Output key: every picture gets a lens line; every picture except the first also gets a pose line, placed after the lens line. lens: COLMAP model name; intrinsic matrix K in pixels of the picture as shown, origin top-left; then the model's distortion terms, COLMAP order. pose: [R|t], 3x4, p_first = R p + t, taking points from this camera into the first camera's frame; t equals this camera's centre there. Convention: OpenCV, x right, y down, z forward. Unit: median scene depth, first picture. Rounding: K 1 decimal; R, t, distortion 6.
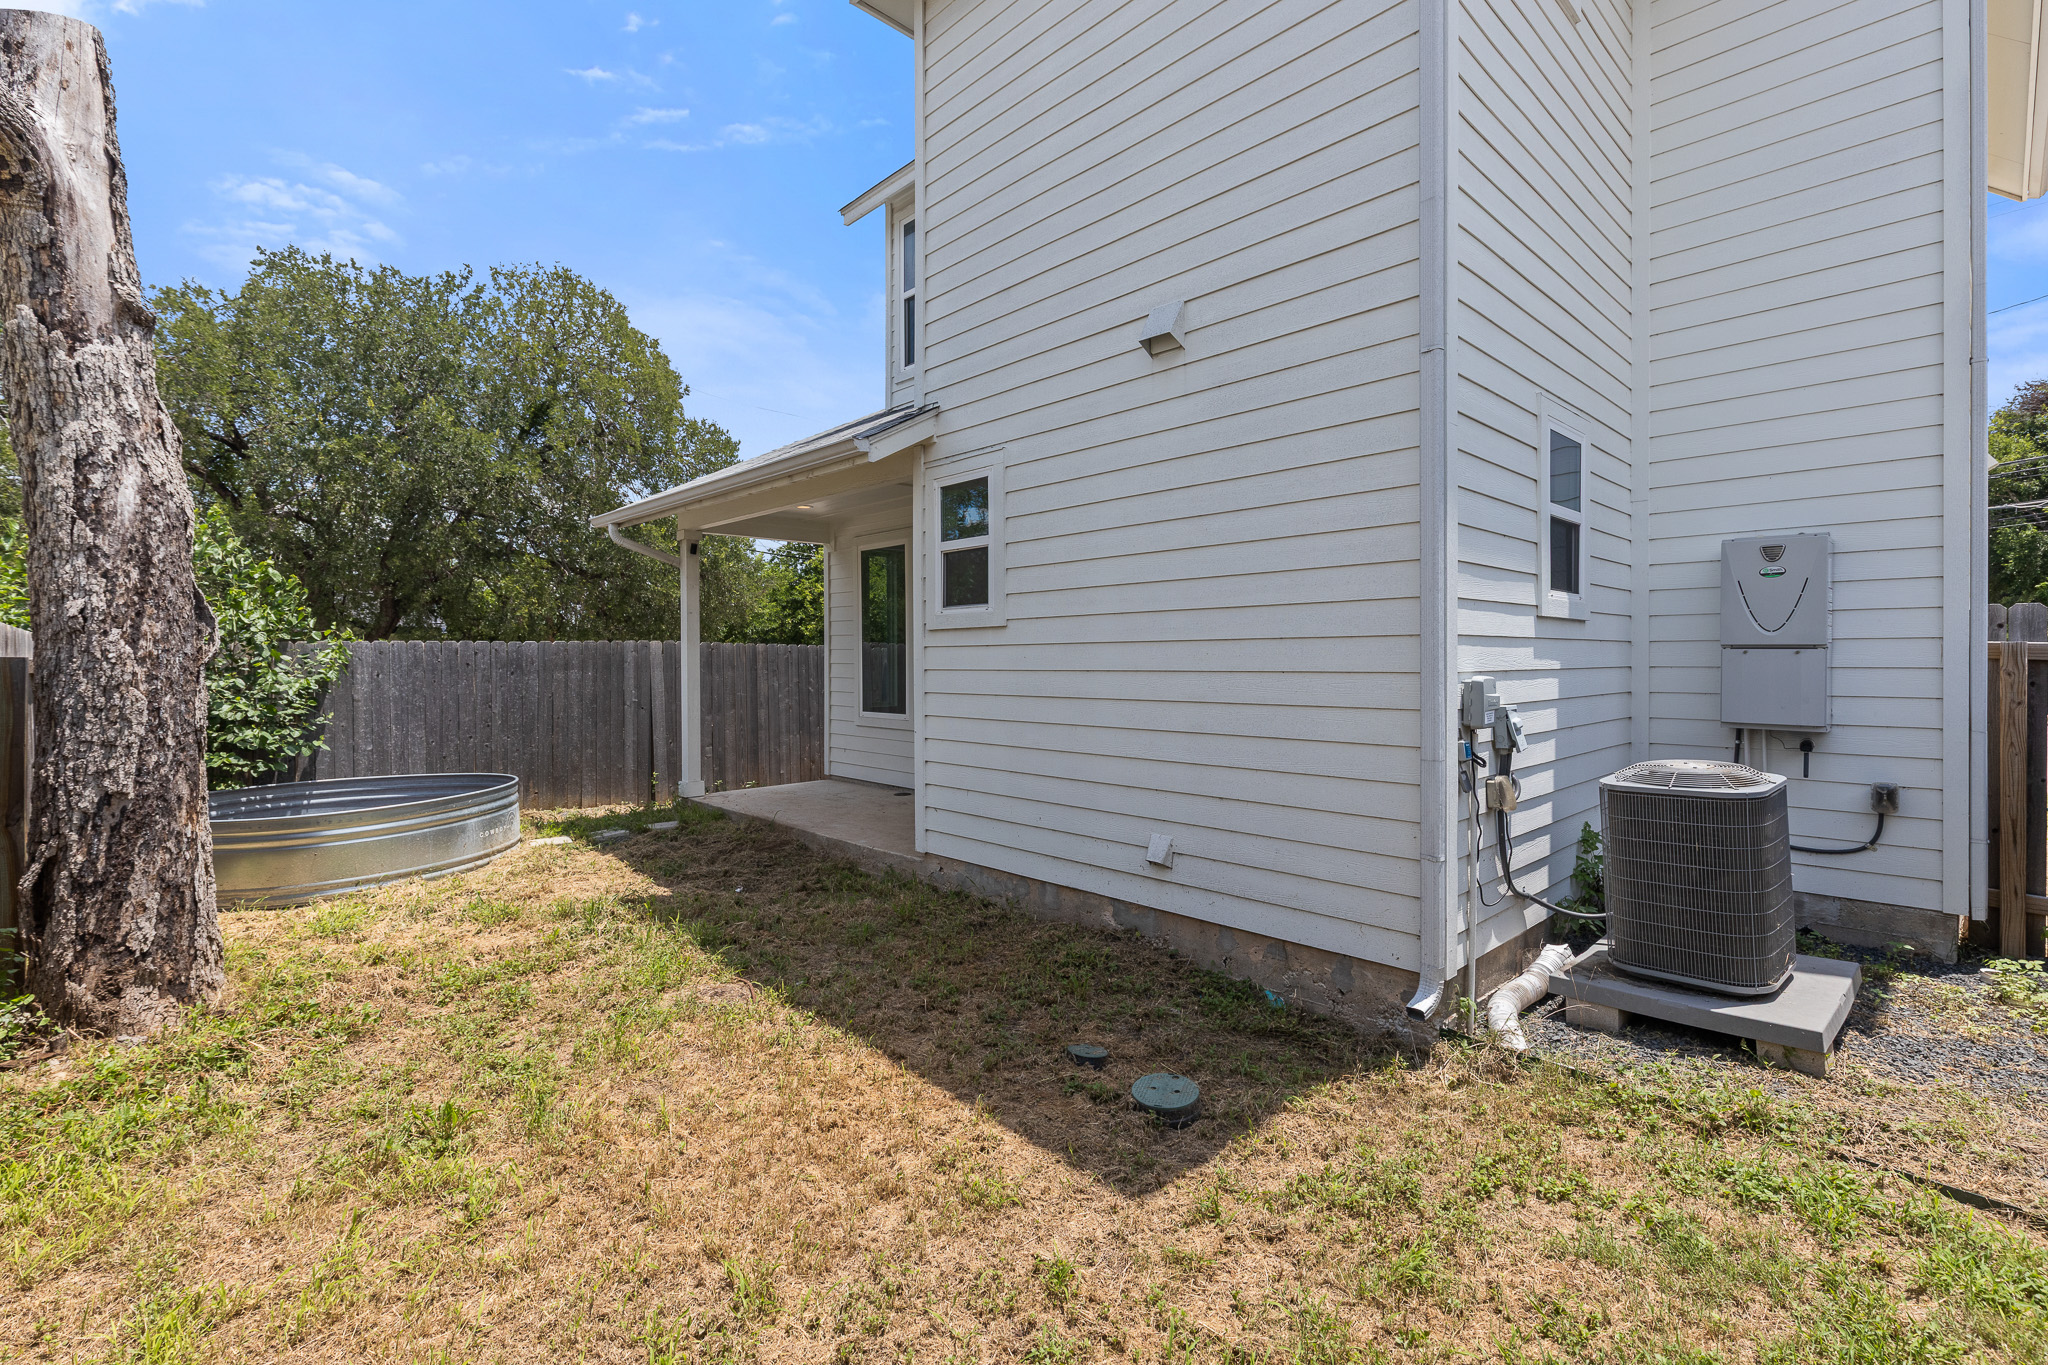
lens RADIAL K [[921.6, 0, 1027.5], [0, 921.6, 660.1], [0, 0, 1]] dist [-0.001403, -0.000982]
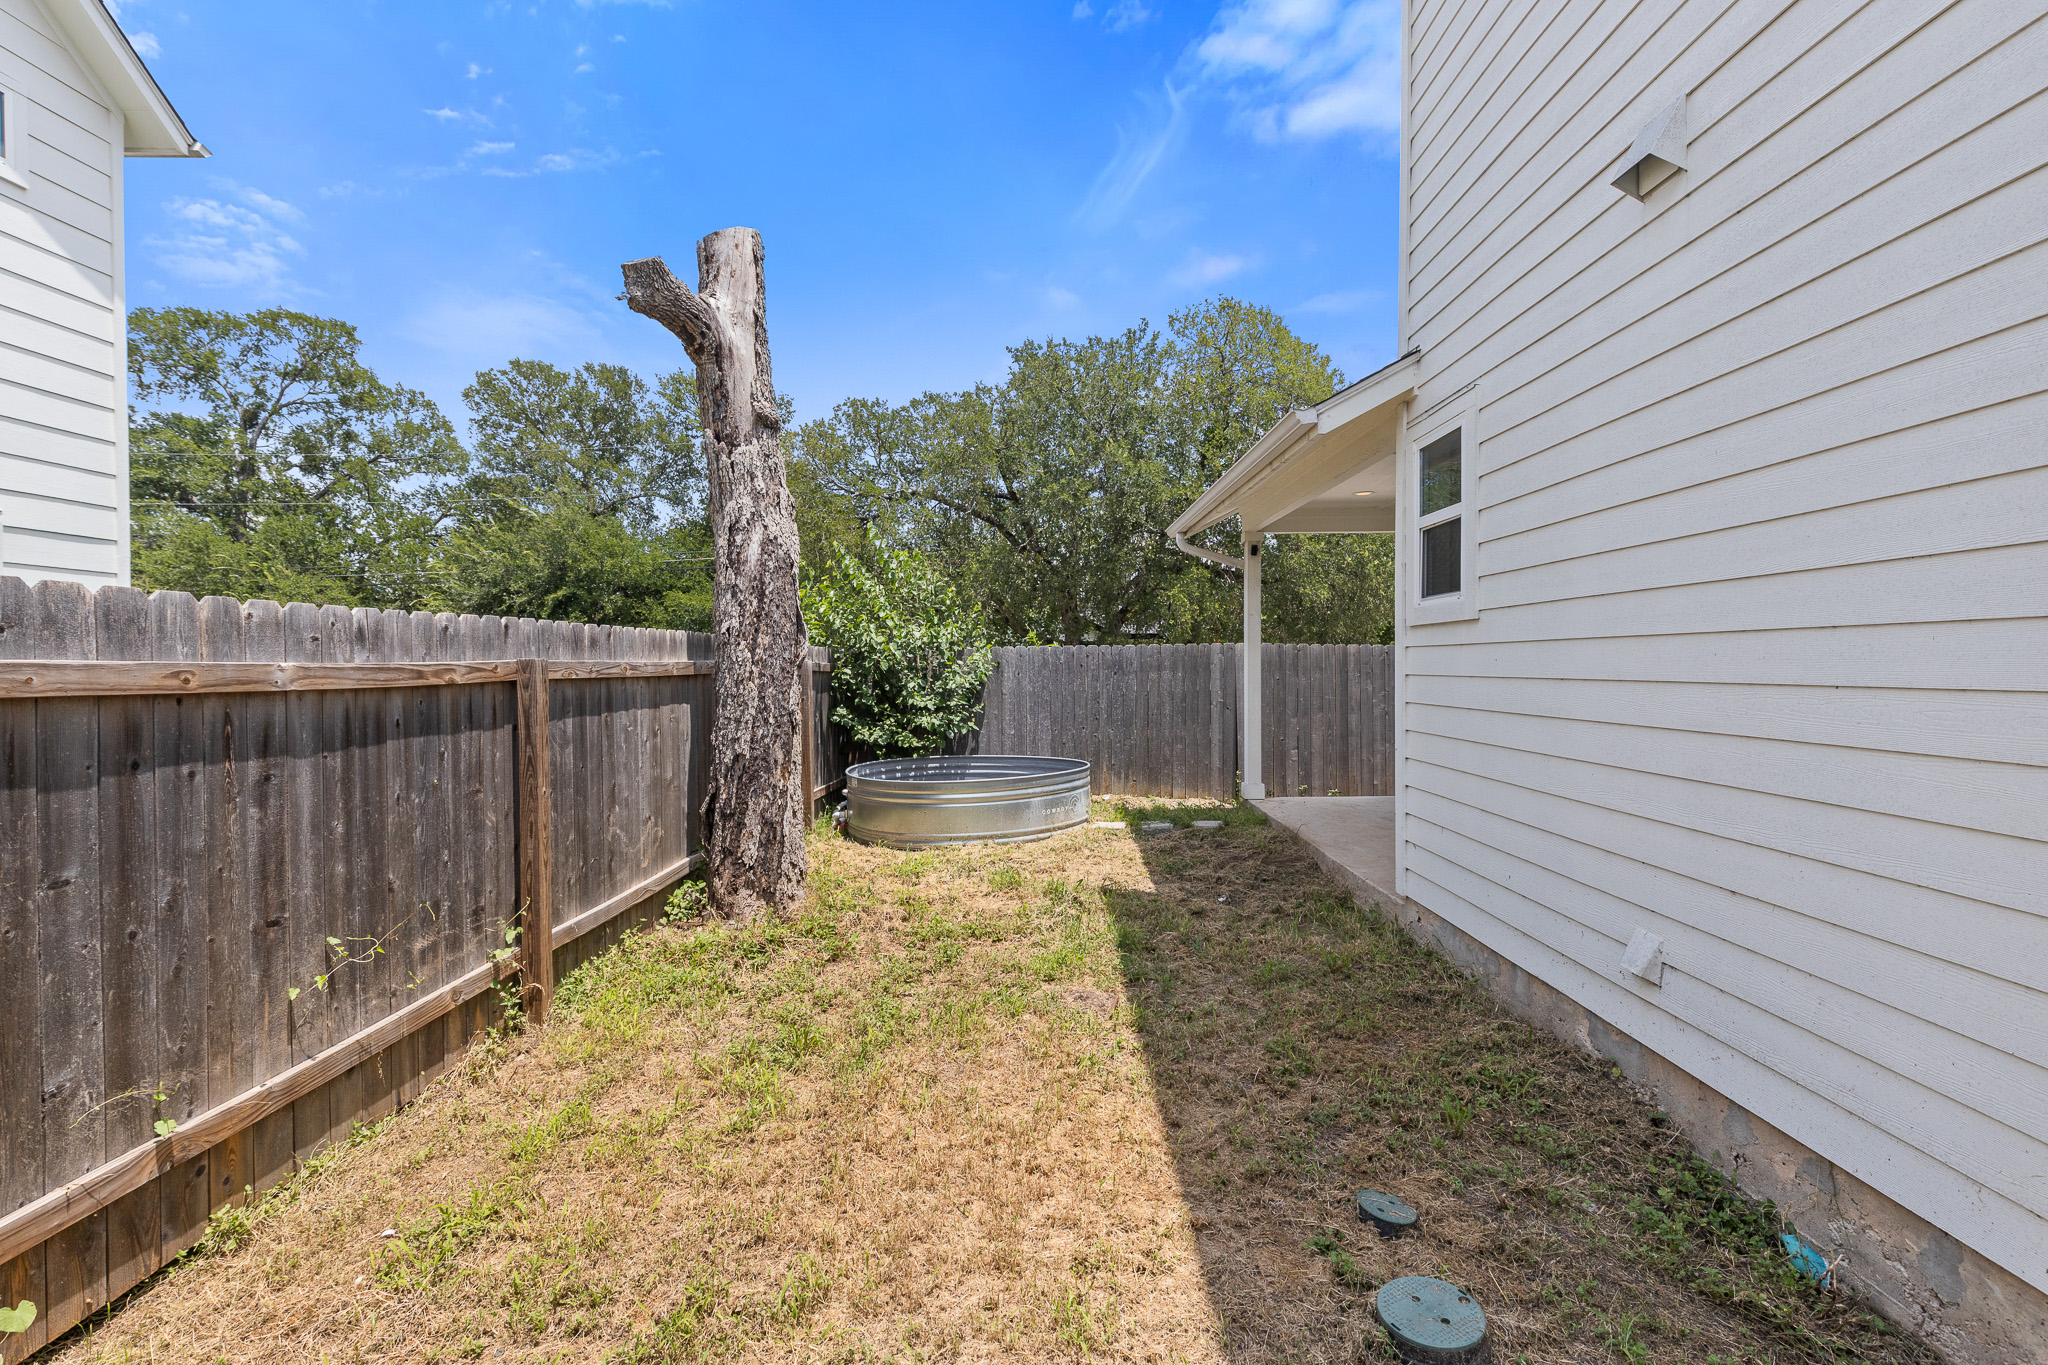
lens RADIAL K [[912.0, 0, 1024.4], [0, 912.0, 675.4], [0, 0, 1]] dist [-0.001948, -0.001372]
pose [[0.716330, 0.011398, -0.697669, 0.292601], [-0.000029, 0.999867, 0.016305, -0.003025], [0.697762, -0.011659, 0.716235, 0.244221]]
